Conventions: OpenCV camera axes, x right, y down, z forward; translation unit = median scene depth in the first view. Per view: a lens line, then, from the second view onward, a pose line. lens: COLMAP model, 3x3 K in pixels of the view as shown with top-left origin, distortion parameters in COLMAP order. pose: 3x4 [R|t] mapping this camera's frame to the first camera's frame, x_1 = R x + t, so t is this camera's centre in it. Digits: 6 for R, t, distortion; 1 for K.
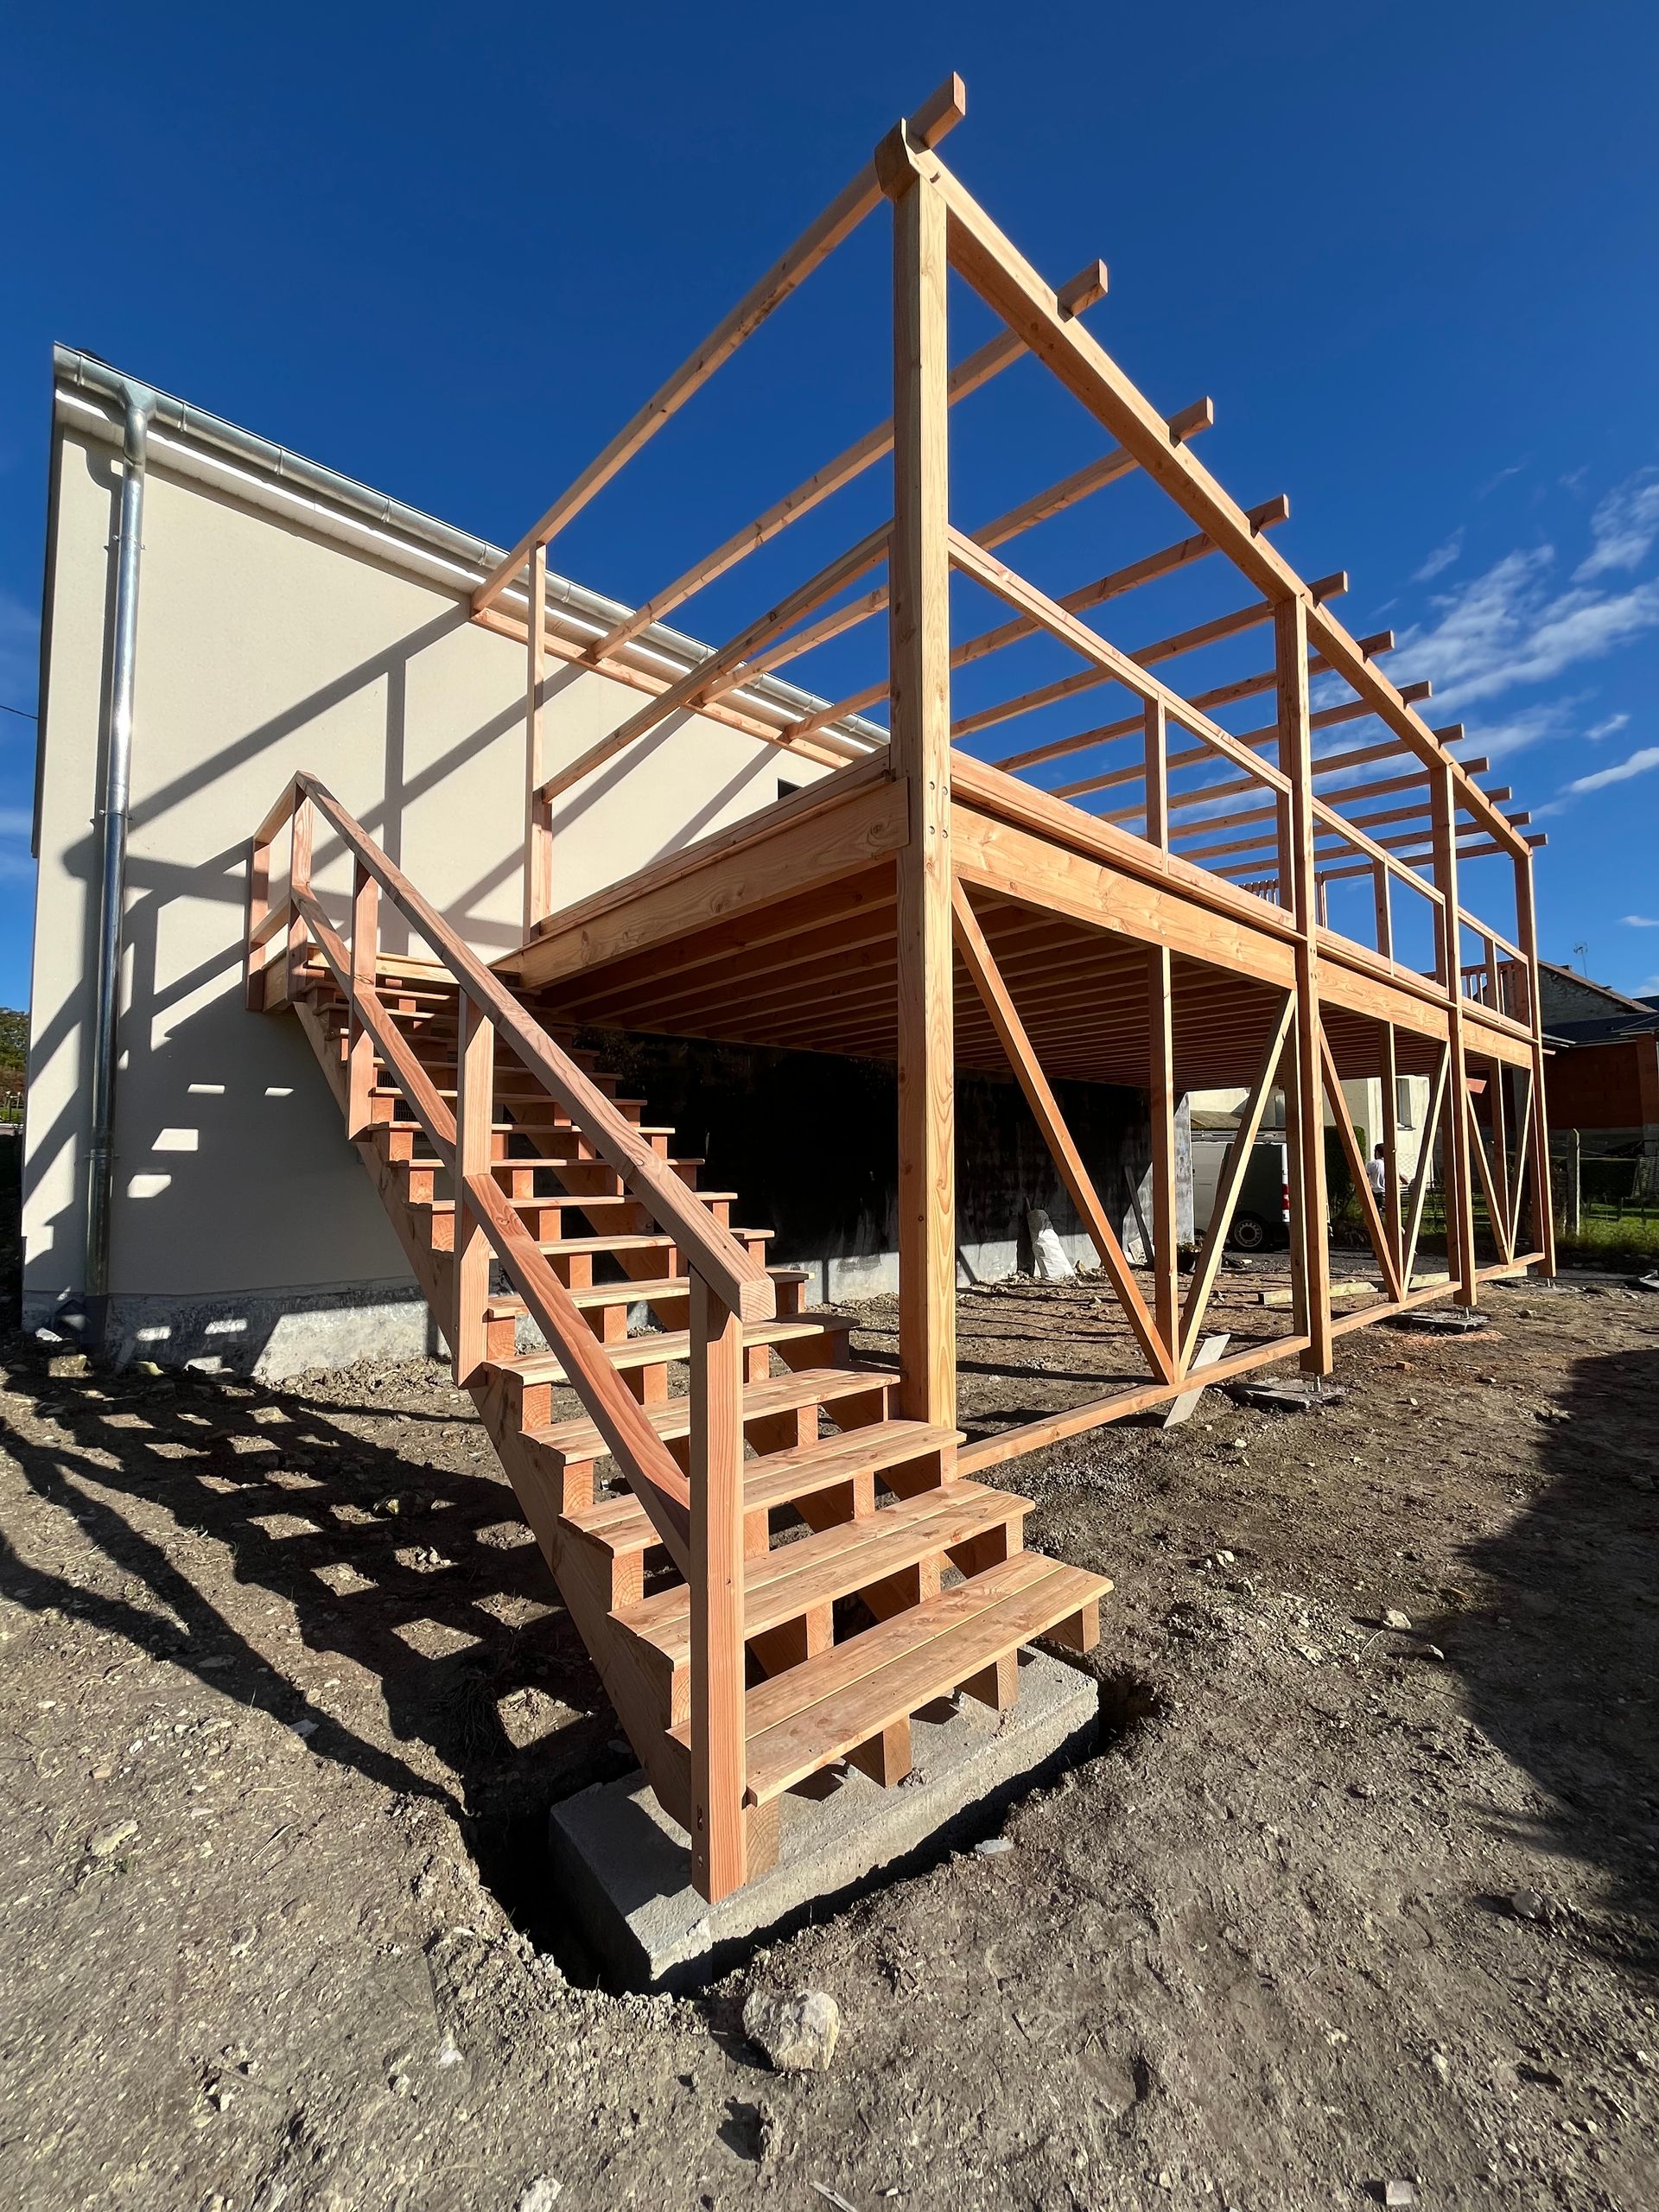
lens RADIAL K [[889.4, 0, 833.9], [0, 889.4, 1107.5], [0, 0, 1]] dist [-0.002049, -0.000114]
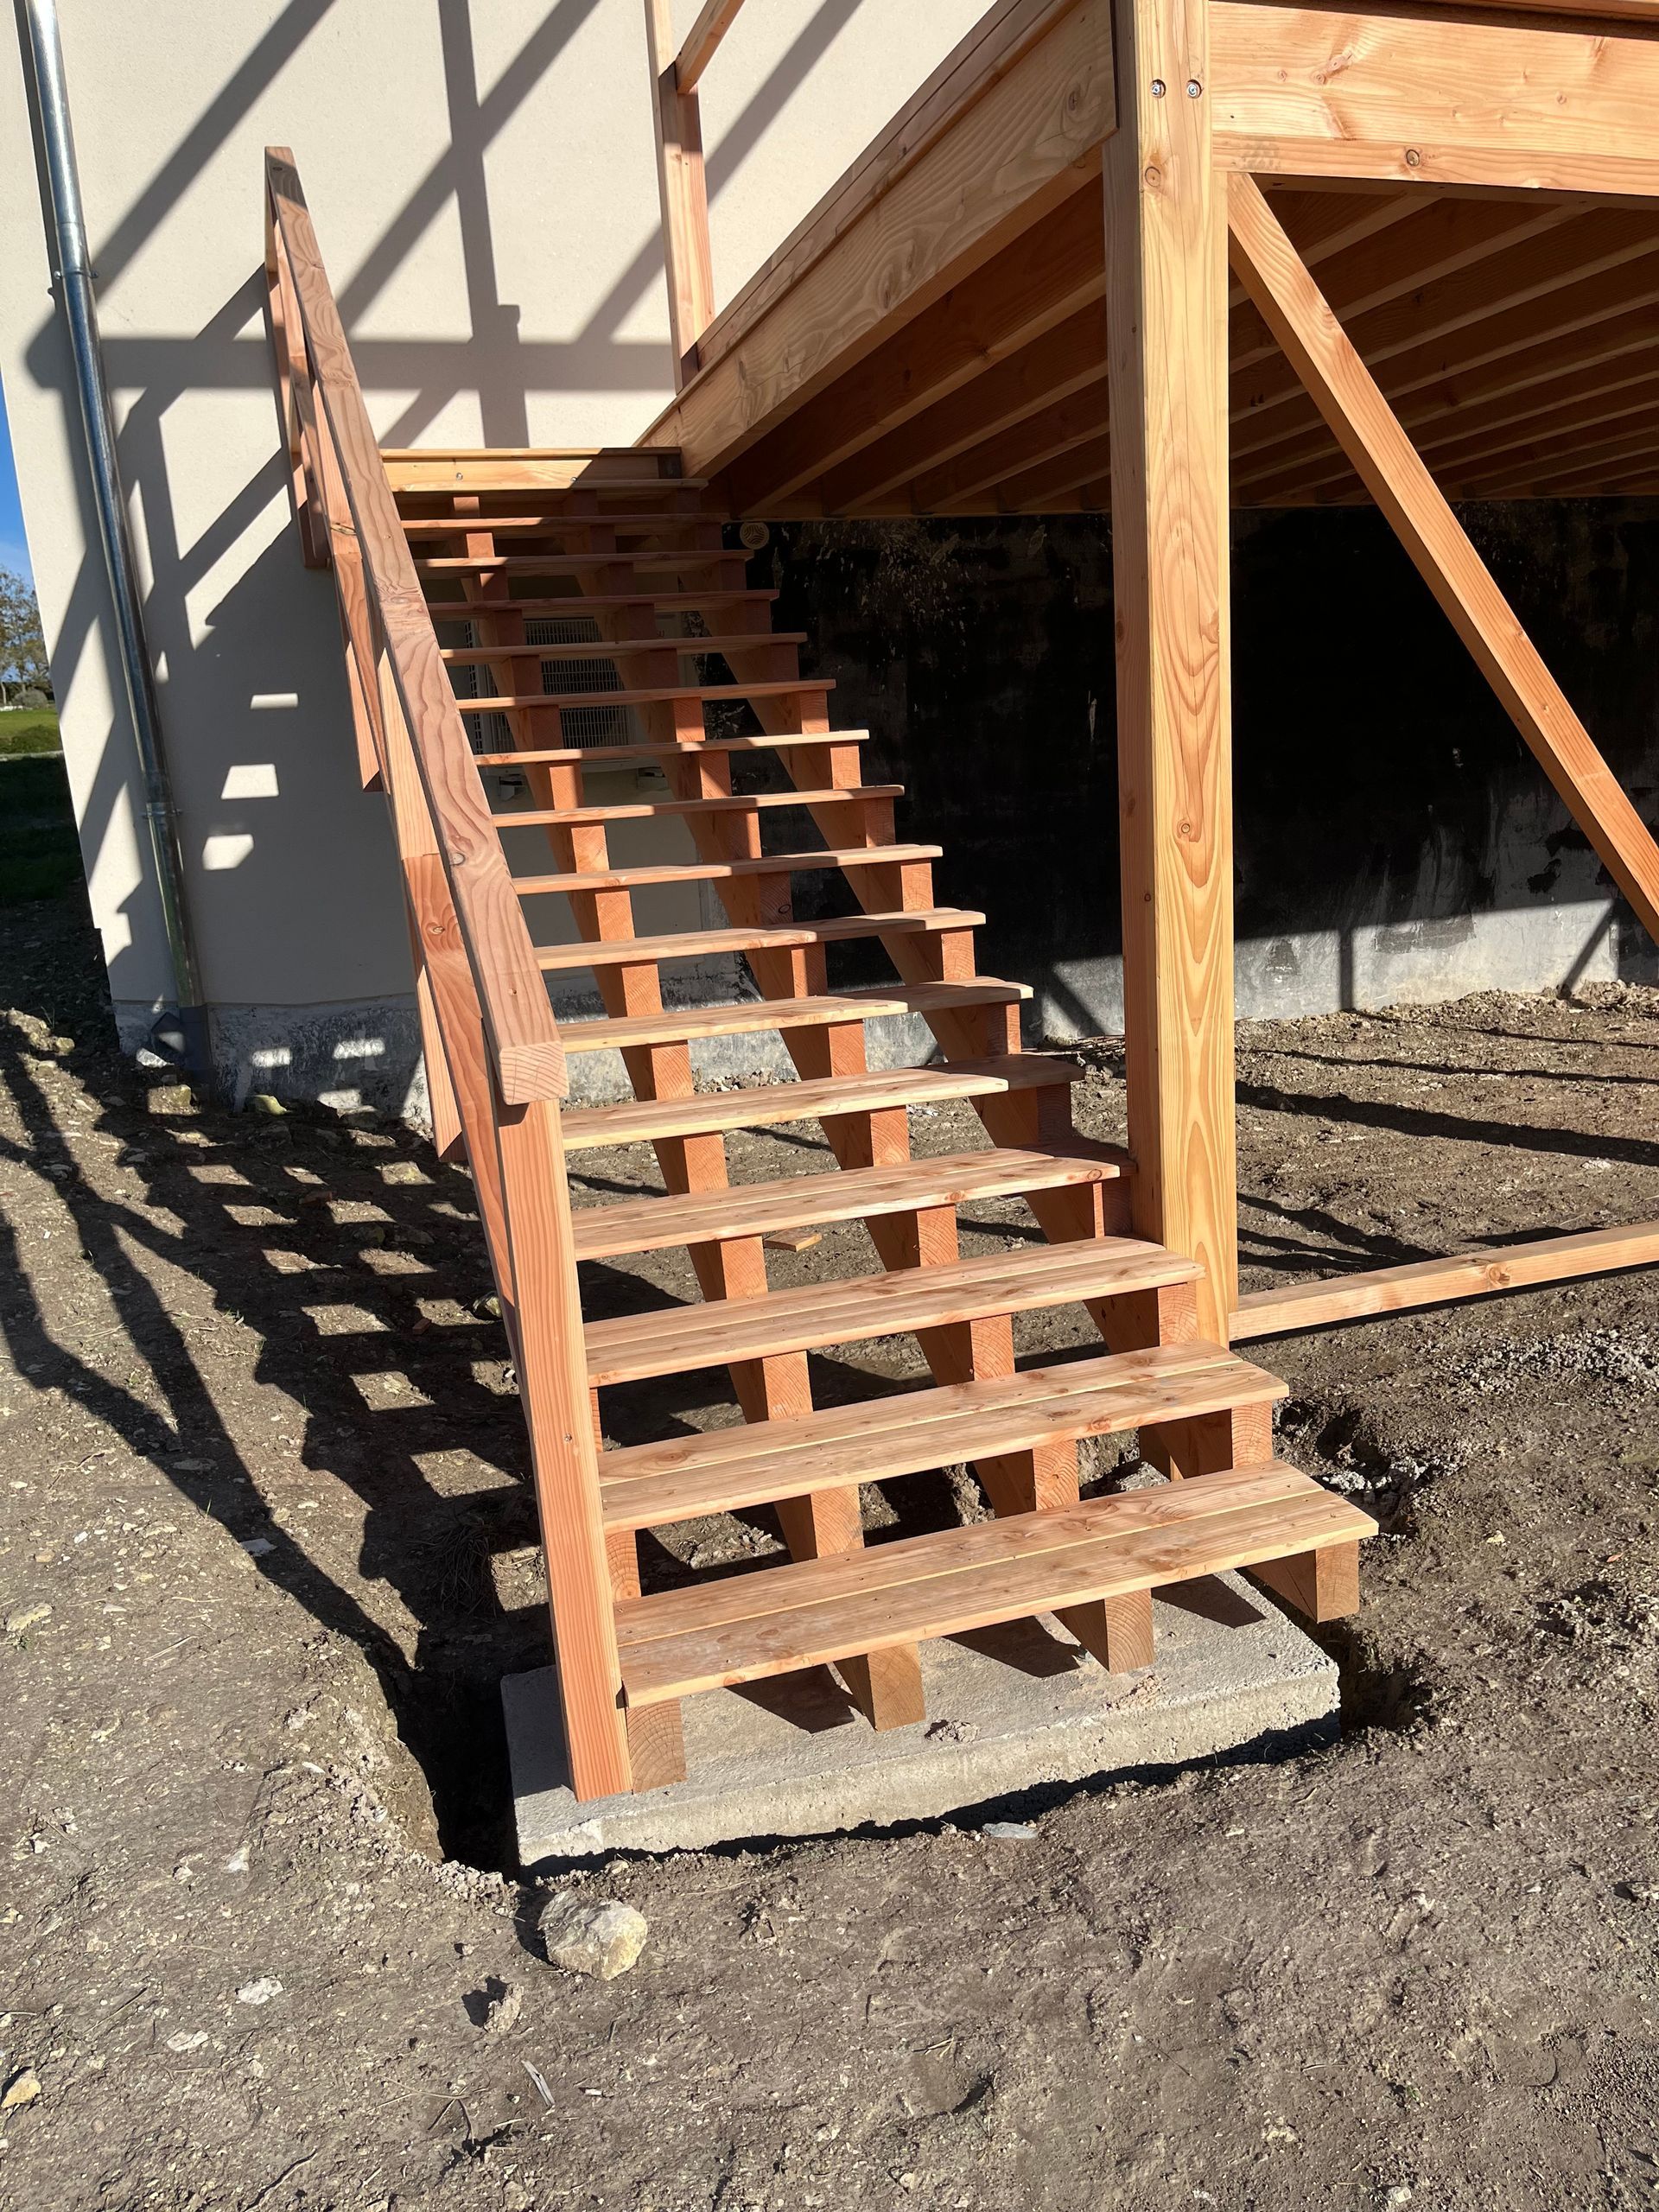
lens RADIAL K [[1674.6, 0, 822.3], [0, 1674.6, 1121.9], [0, 0, 1]] dist [0.059731, -0.060798]
pose [[0.908615, 0.032649, -0.416357, 0.334576], [0.089775, 0.958365, 0.271067, -0.040285], [0.407872, -0.283674, 0.867853, -0.027911]]
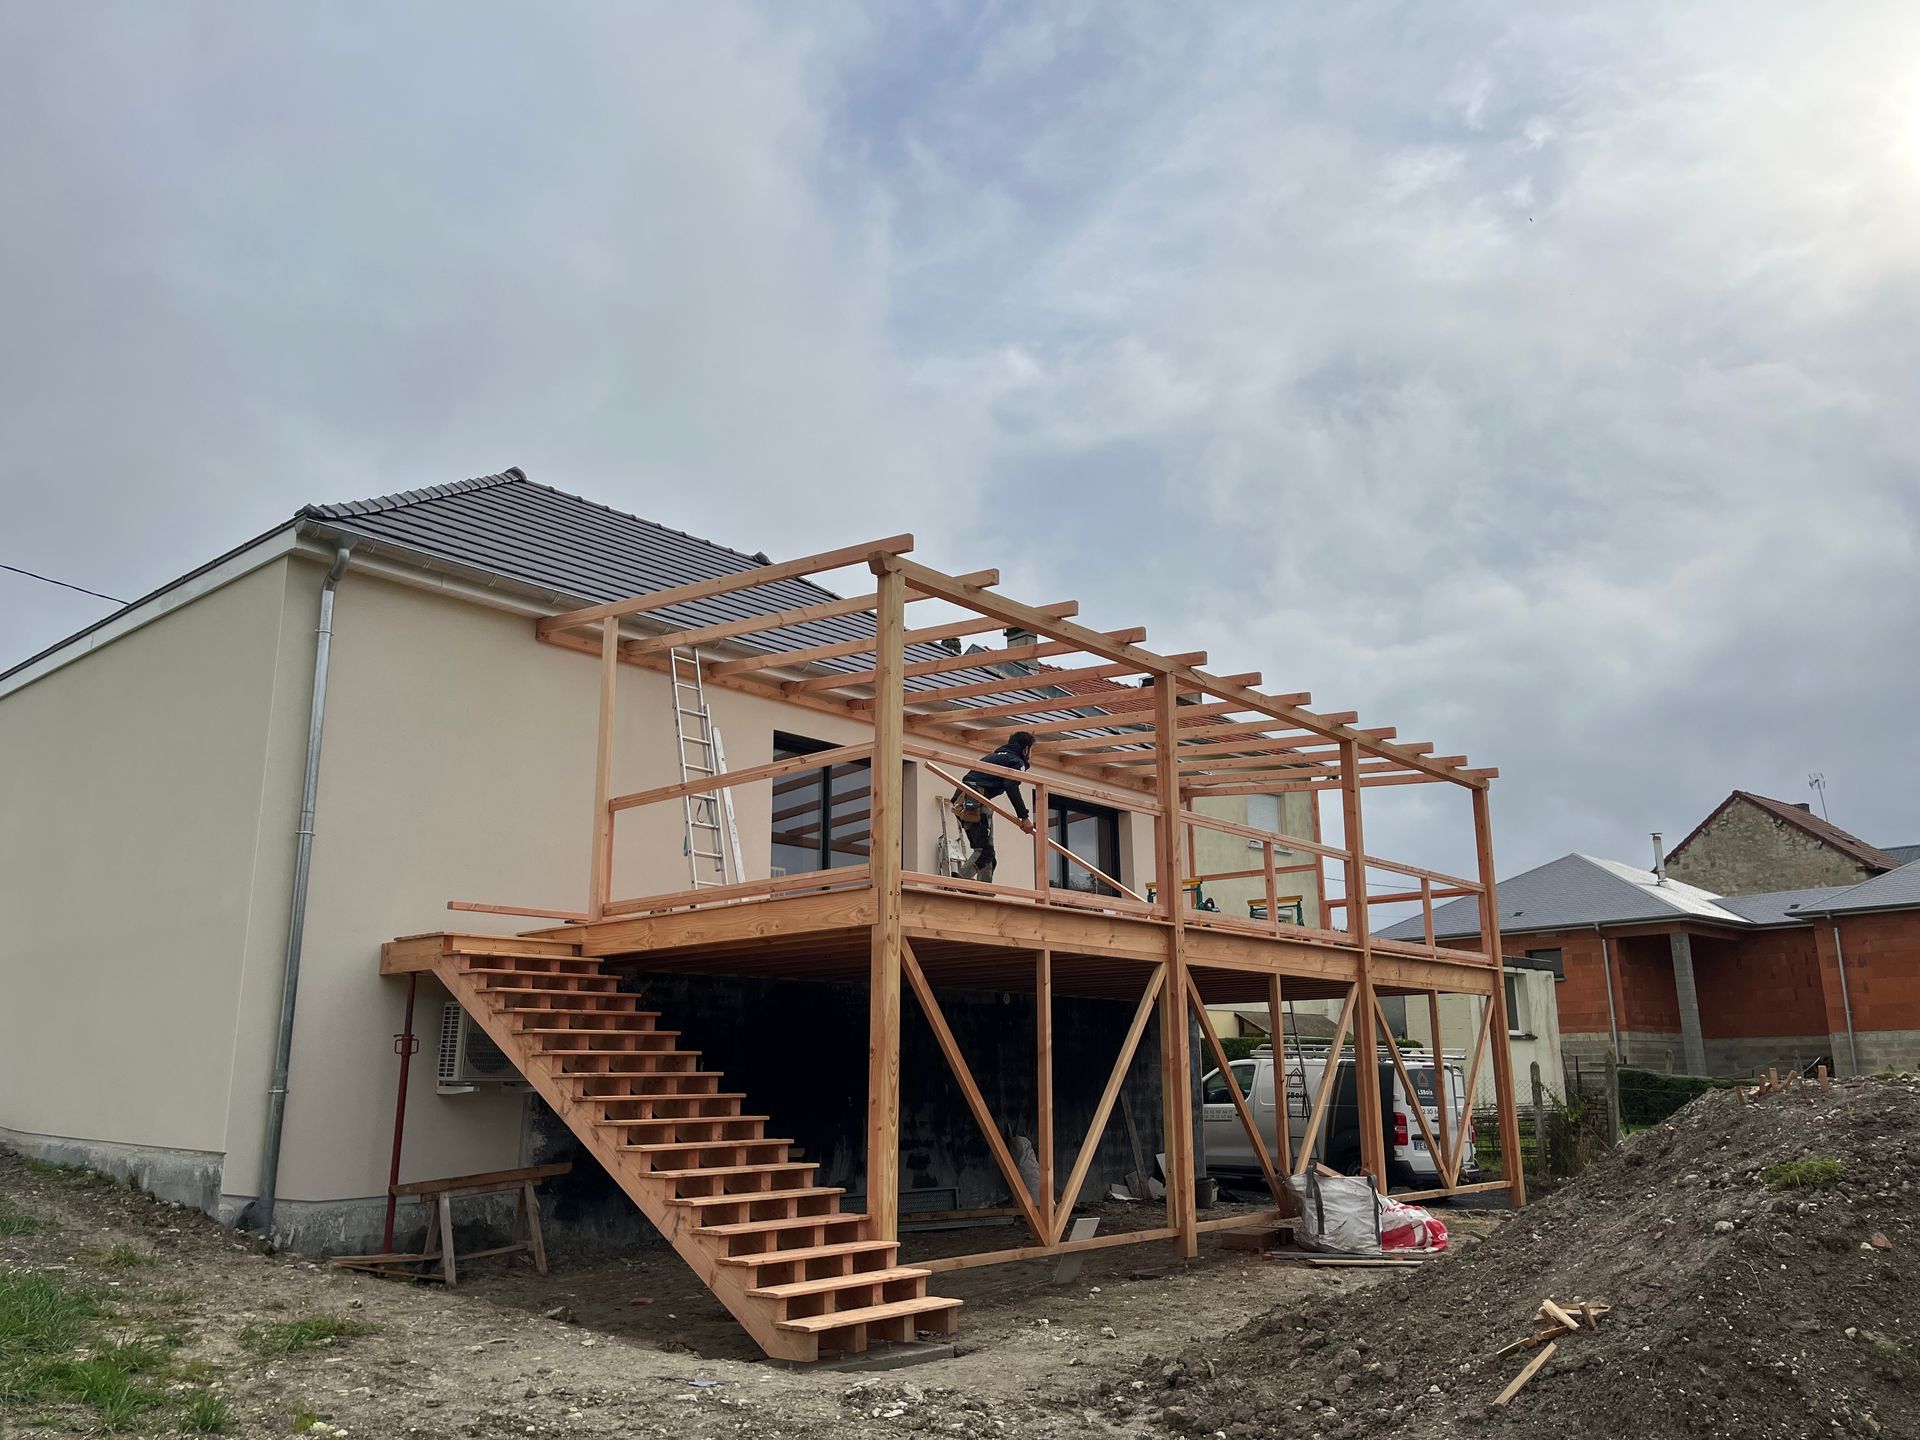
lens RADIAL K [[1453.5, 0, 960.0], [0, 1453.5, 720.0], [0, 0, 1]] dist [0.059731, -0.060798]
pose [[0.992784, 0.028756, 0.116416, -0.116380], [-0.007697, 0.984100, -0.177449, -0.168190], [-0.119668, 0.175272, 0.977220, -2.139744]]
